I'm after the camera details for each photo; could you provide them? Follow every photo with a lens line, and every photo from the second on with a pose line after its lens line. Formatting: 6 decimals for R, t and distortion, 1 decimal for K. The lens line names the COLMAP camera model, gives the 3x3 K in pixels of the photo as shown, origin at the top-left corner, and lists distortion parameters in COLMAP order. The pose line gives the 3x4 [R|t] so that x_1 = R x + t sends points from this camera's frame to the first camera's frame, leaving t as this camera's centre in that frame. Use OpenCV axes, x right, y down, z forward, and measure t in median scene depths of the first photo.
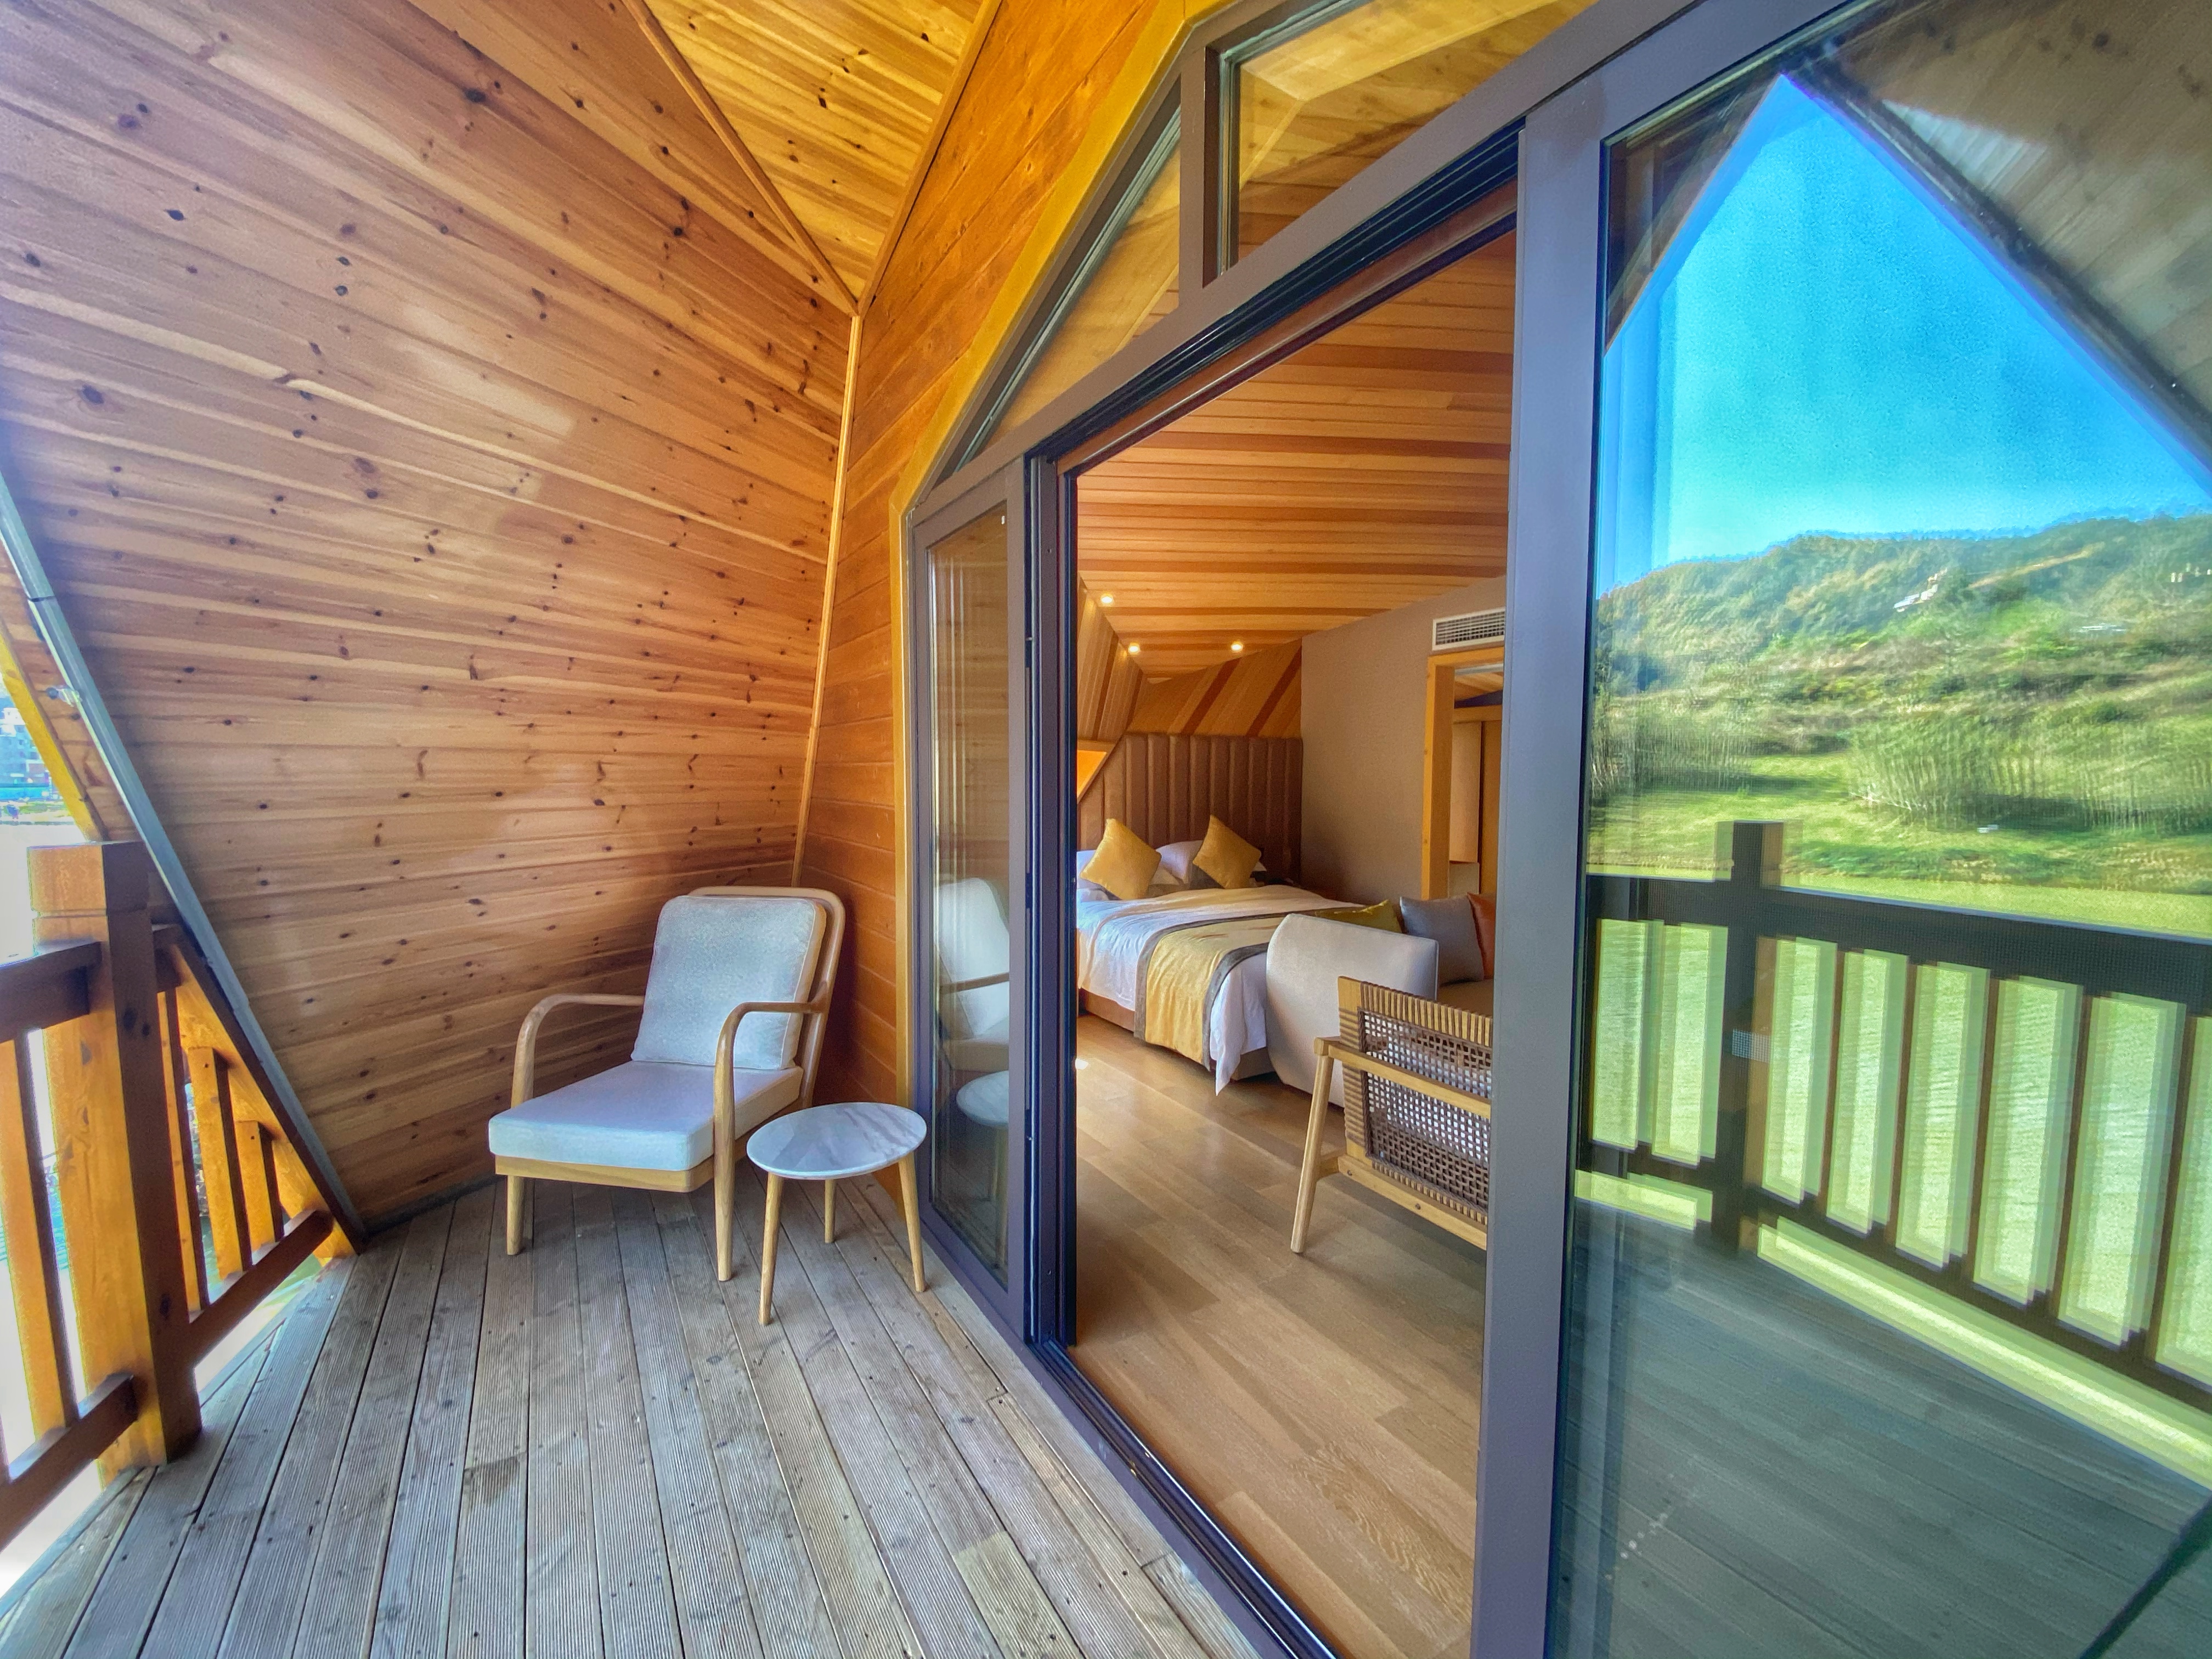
lens RADIAL K [[882.5, 0, 1106.0], [0, 882.5, 829.5], [0, 0, 1]] dist [0.010565, 0.000004]
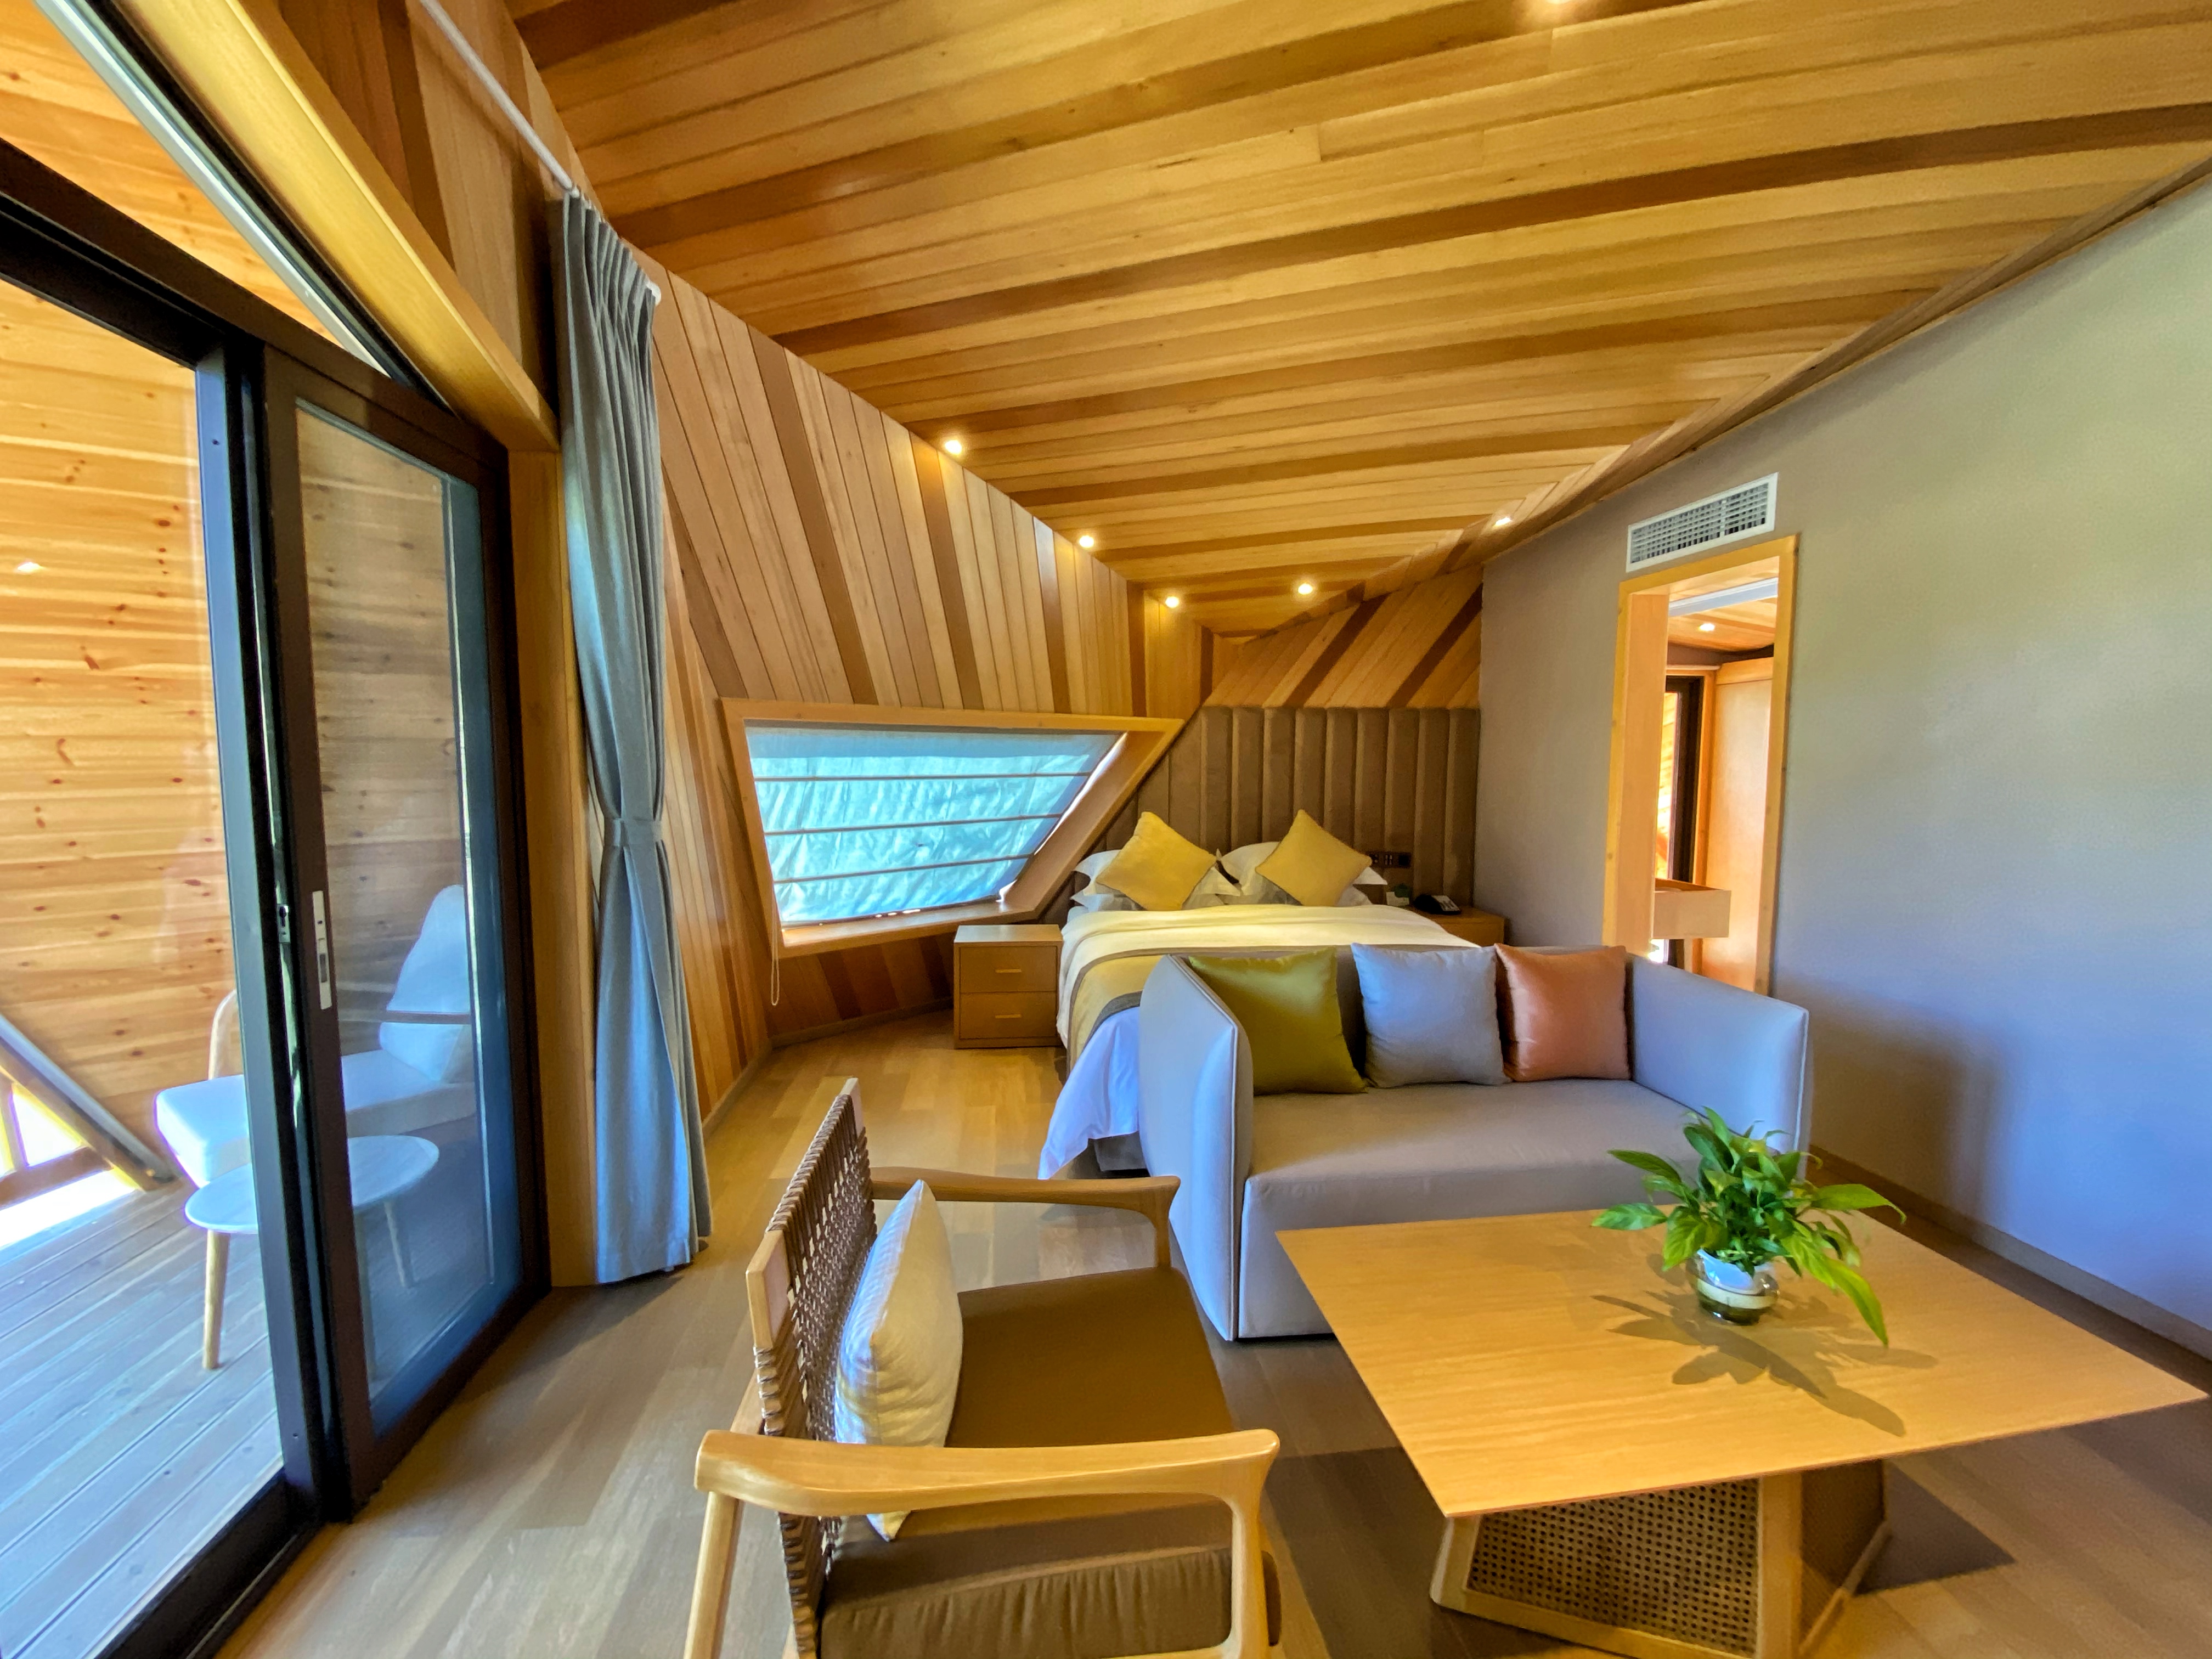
lens RADIAL K [[888.9, 0, 1106.0], [0, 888.9, 829.5], [0, 0, 1]] dist [-0.011491, -0.005279]
pose [[0.907003, 0.026901, -0.420263, 0.325814], [-0.021690, 0.999617, 0.017173, -0.010721], [0.420564, -0.006460, 0.907240, 0.241495]]
